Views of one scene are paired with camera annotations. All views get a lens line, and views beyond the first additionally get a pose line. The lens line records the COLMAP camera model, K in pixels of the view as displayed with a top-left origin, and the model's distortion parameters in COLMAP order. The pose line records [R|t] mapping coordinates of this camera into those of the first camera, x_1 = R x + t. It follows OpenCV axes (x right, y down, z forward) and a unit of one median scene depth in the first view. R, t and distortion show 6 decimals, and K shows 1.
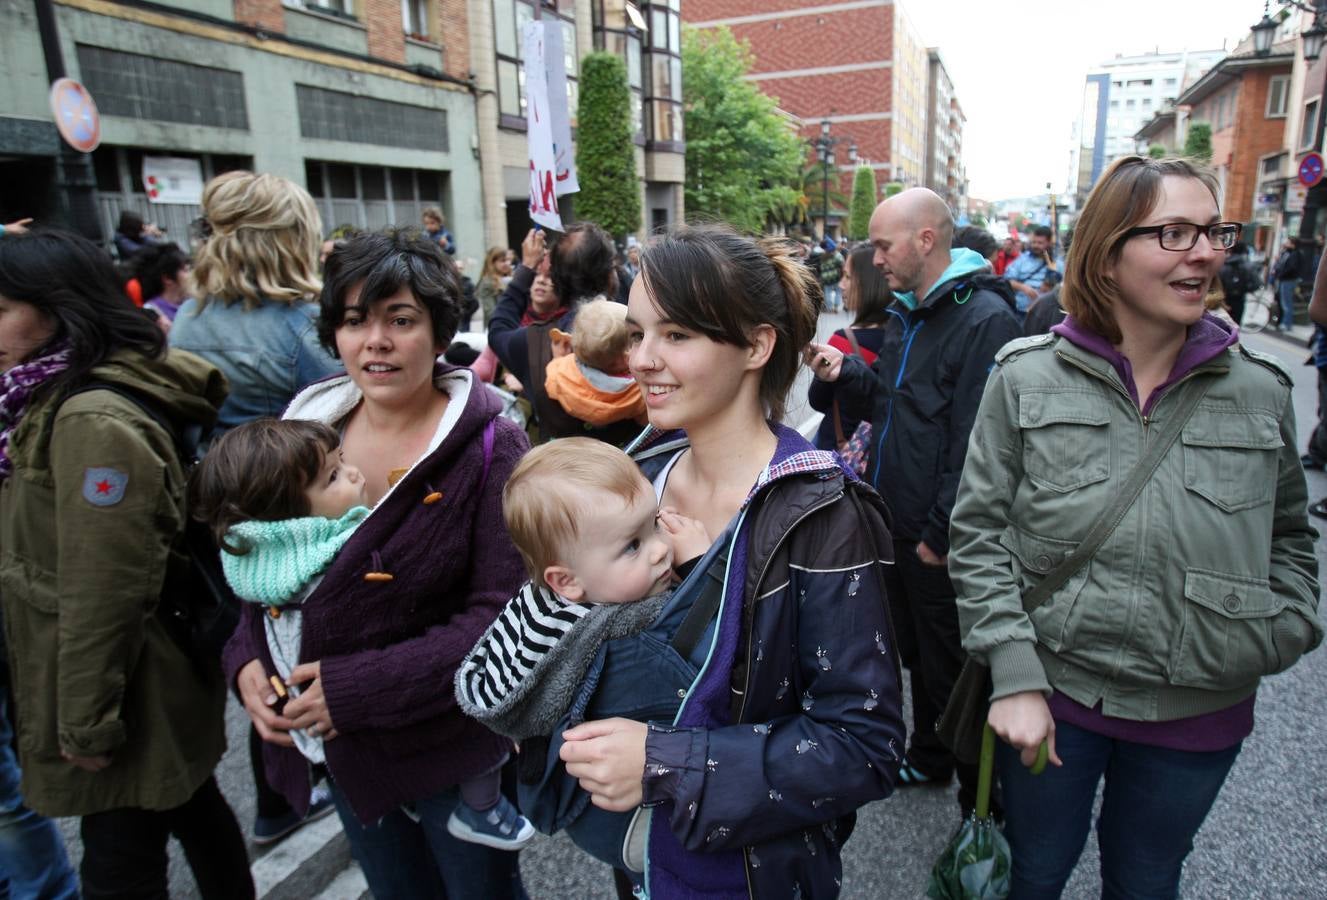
lens RADIAL K [[831.1, 0, 663.5], [0, 831.1, 450.0], [0, 0, 1]] dist [-0.074099, 0.037202]
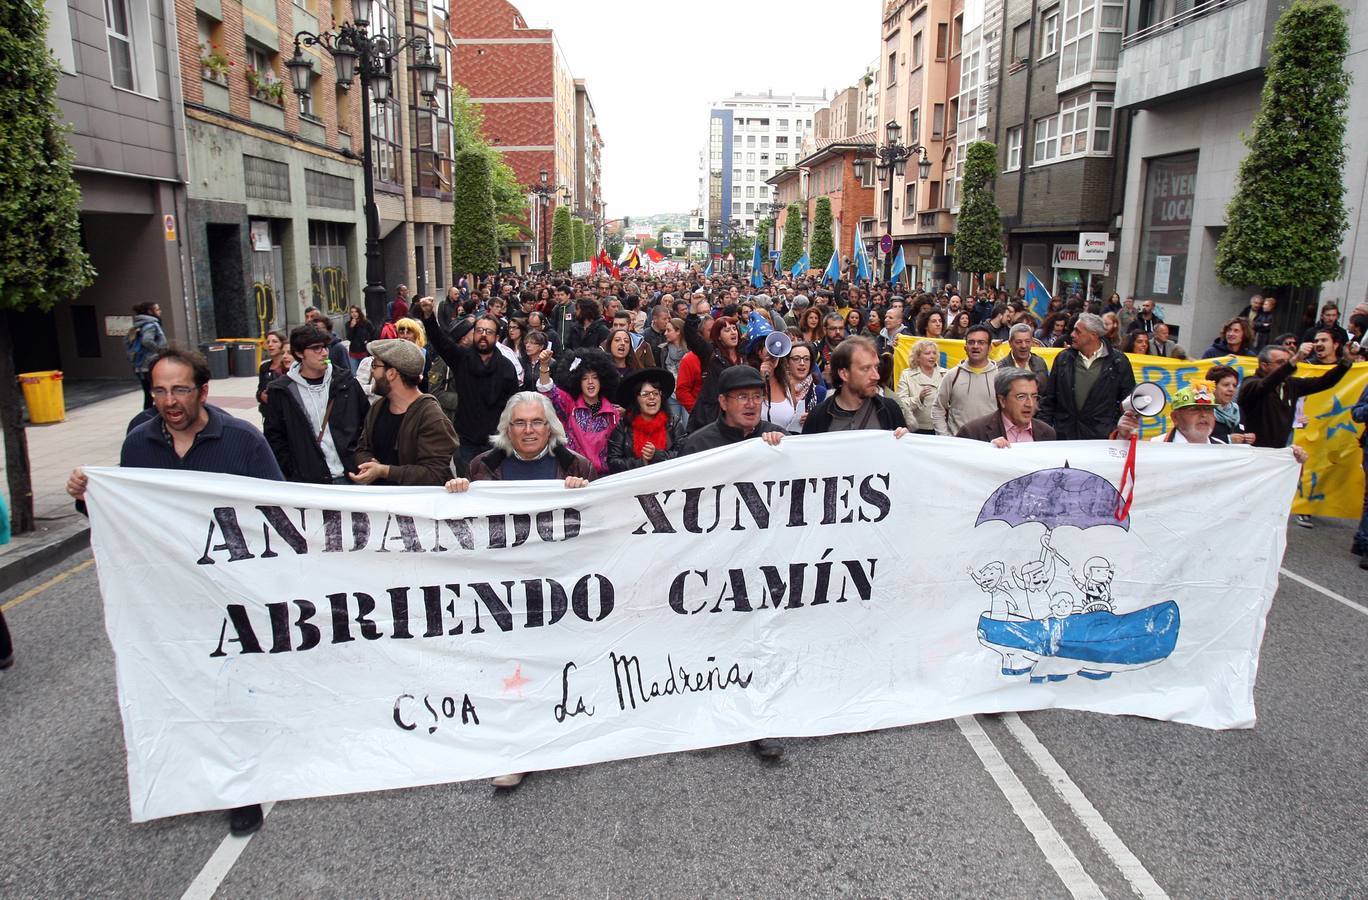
lens RADIAL K [[983.7, 0, 685.6], [0, 983.7, 414.1], [0, 0, 1]] dist [-0.003315, 0.000470]
pose [[0.903153, -0.041160, 0.427341, -0.118995], [0.080653, 0.993938, -0.074721, 0.033621], [-0.421675, 0.101951, 0.900998, -0.162435]]
